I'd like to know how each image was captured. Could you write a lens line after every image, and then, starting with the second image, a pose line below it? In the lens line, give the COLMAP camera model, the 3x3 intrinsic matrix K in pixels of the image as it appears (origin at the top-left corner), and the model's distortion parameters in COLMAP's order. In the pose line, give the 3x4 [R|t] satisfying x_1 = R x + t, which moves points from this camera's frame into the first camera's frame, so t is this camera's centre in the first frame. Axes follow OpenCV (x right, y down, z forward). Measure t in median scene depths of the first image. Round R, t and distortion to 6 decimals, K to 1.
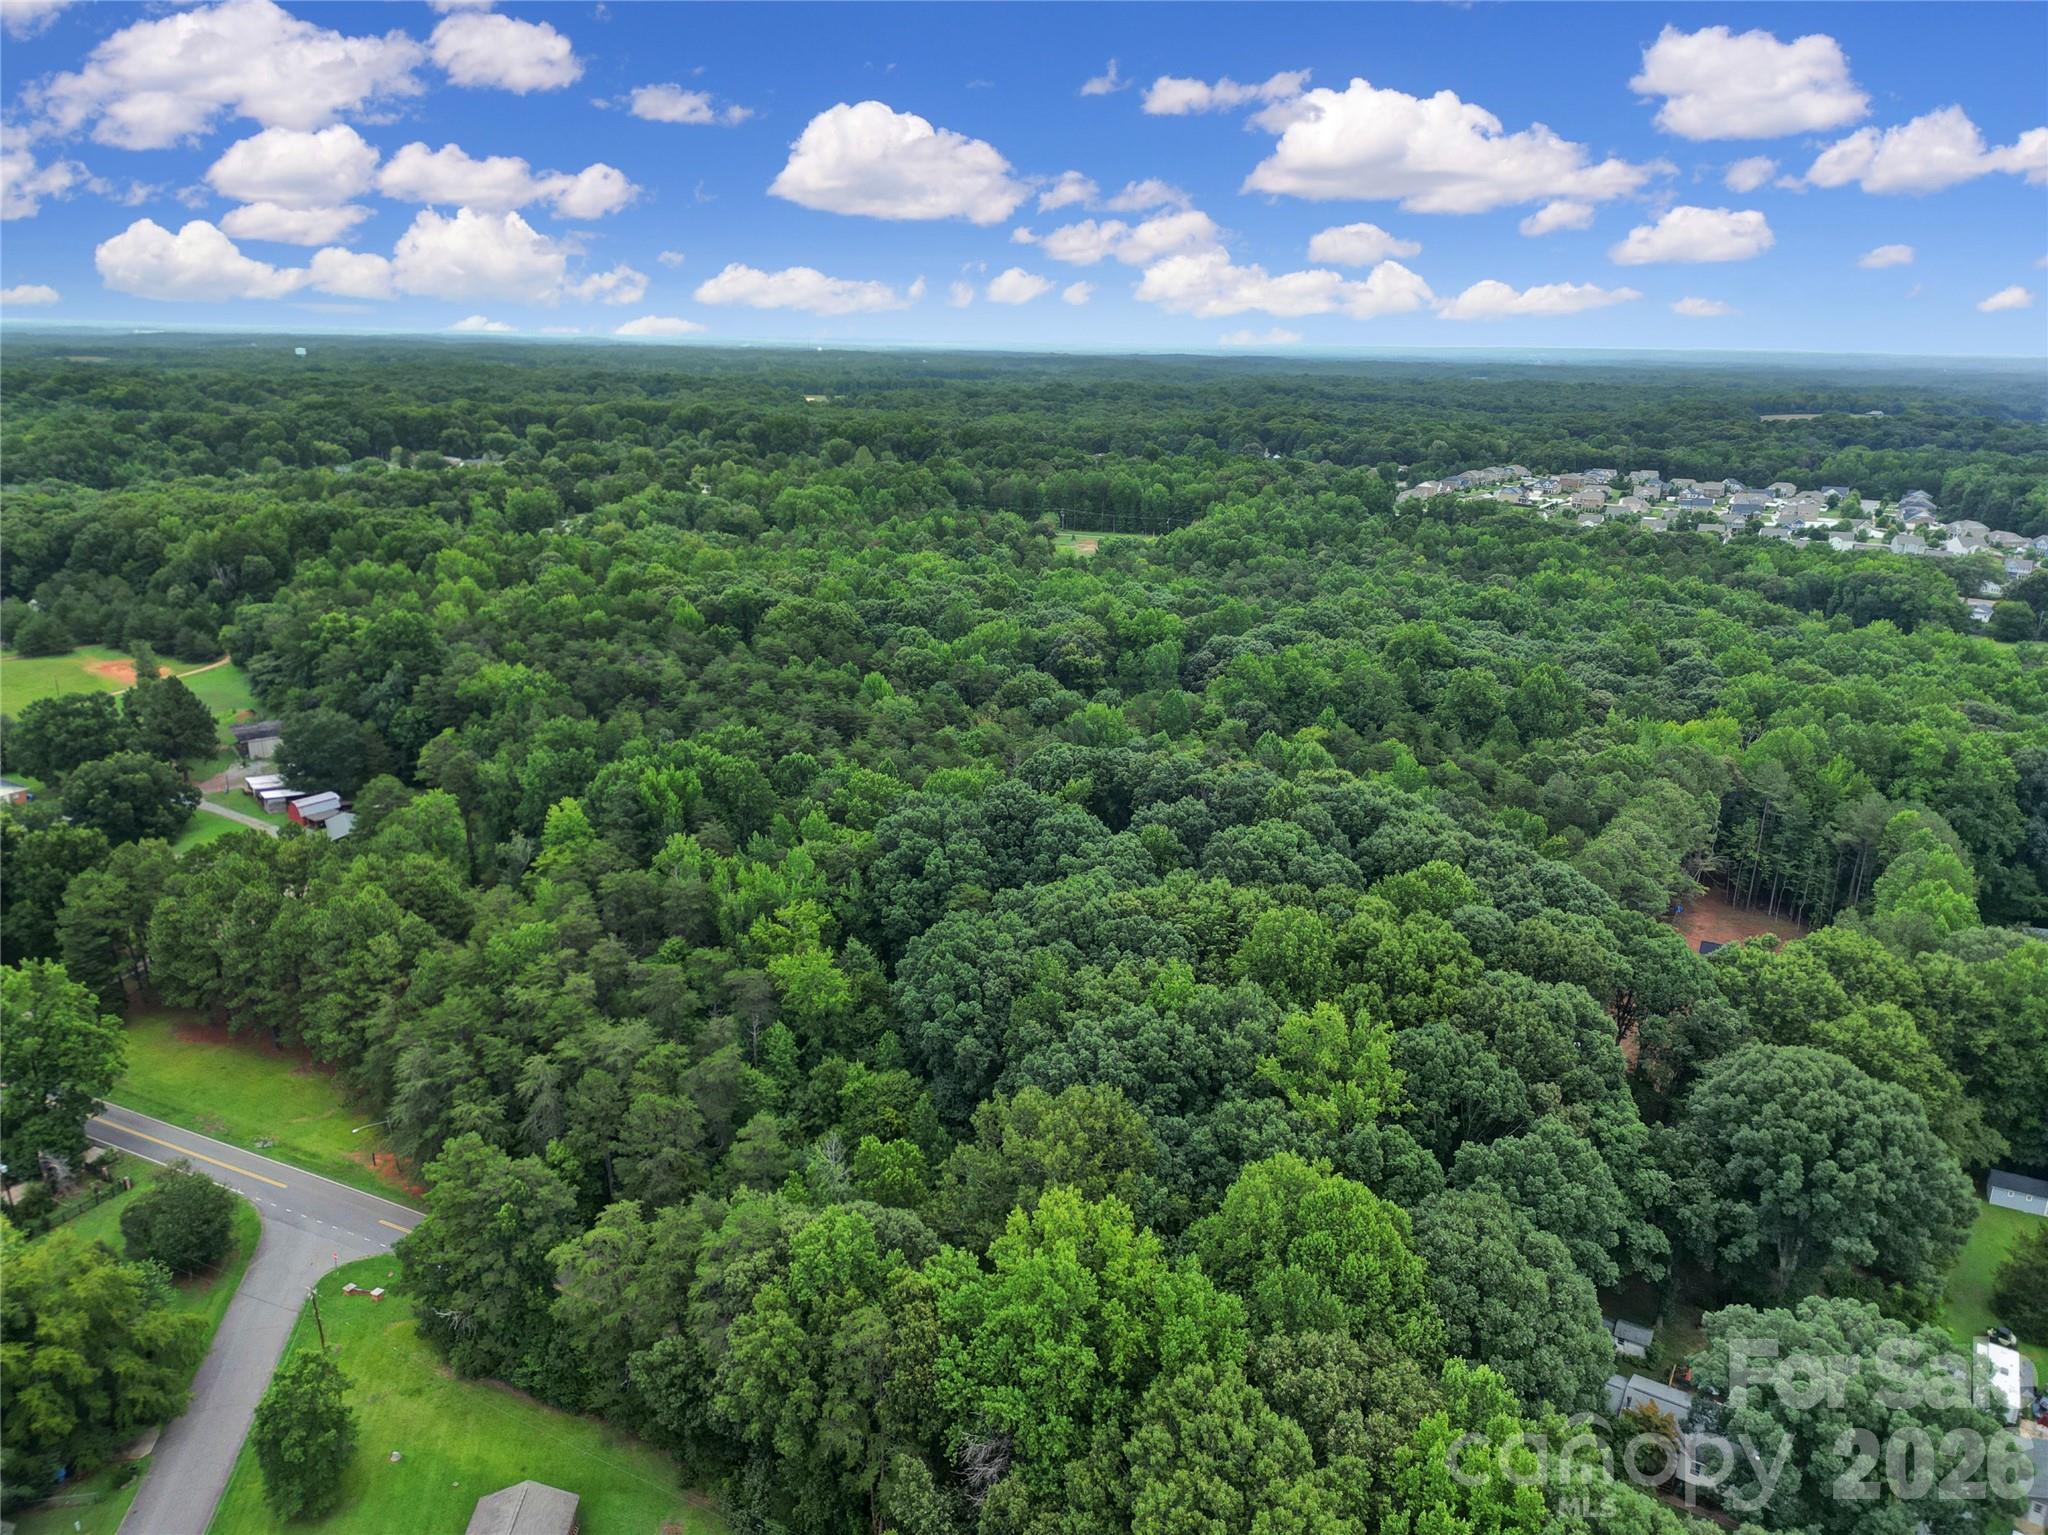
lens RADIAL K [[1422.9, 0, 1015.0], [0, 1422.9, 772.6], [0, 0, 1]] dist [0.064548, -0.060964]
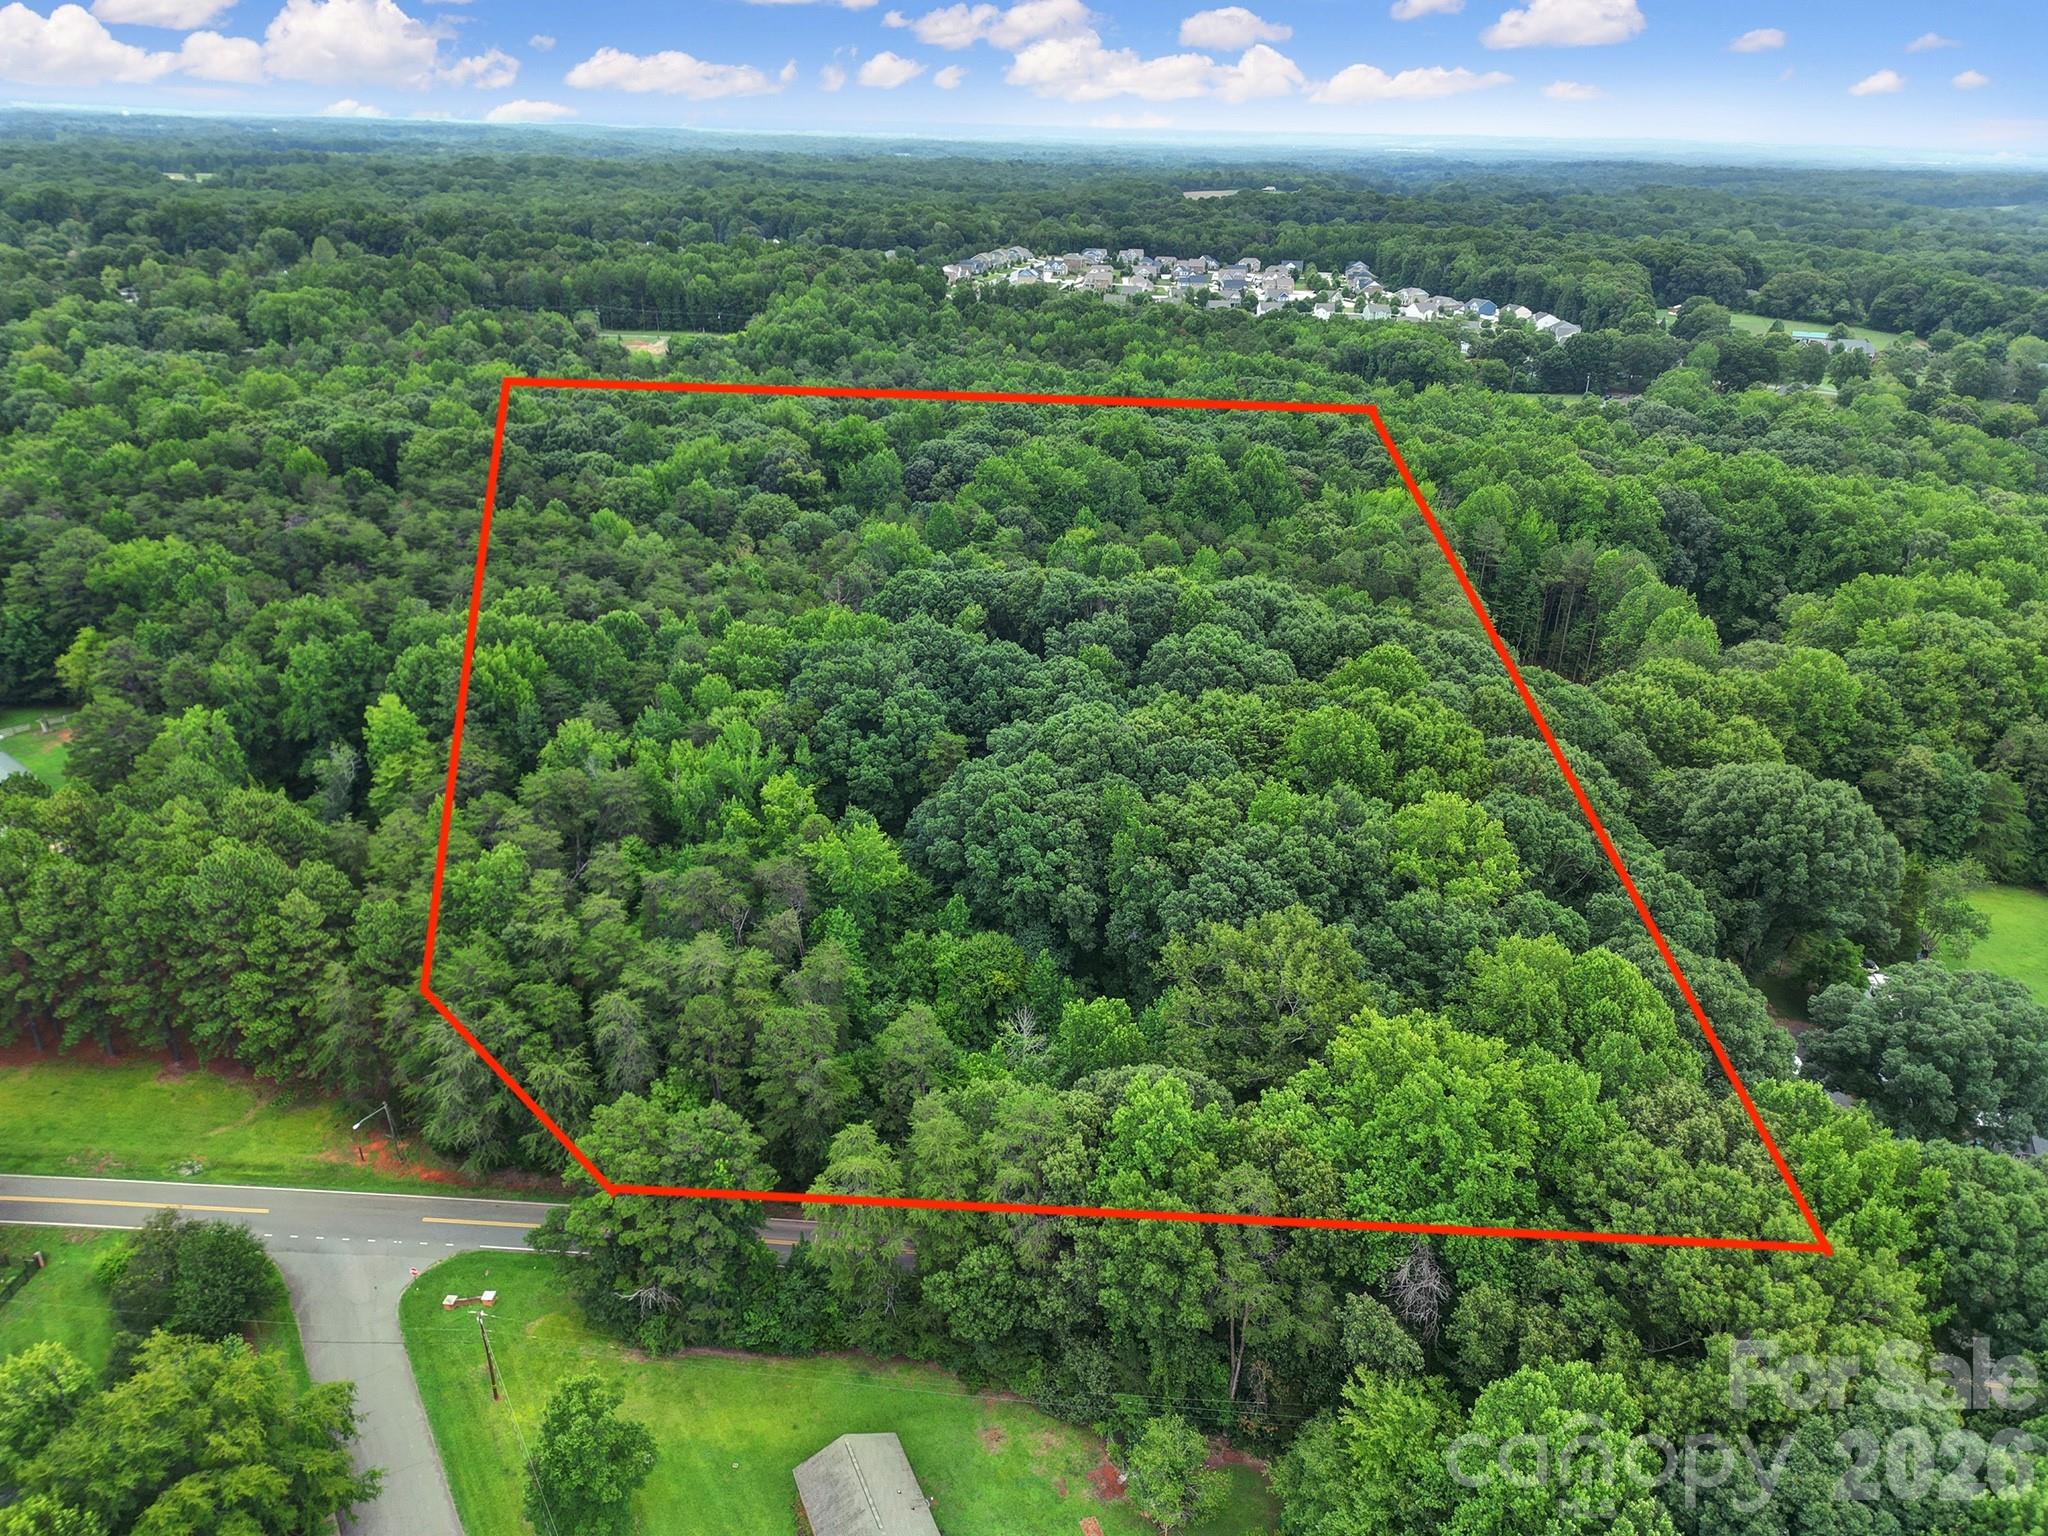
lens RADIAL K [[1422.9, 0, 1015.0], [0, 1422.9, 773.1], [0, 0, 1]] dist [0.064548, -0.060964]
pose [[0.926236, -0.153157, 0.344428, -0.128989], [0.104258, 0.982180, 0.156377, -0.014607], [-0.362240, -0.108932, 0.925697, 0.042322]]
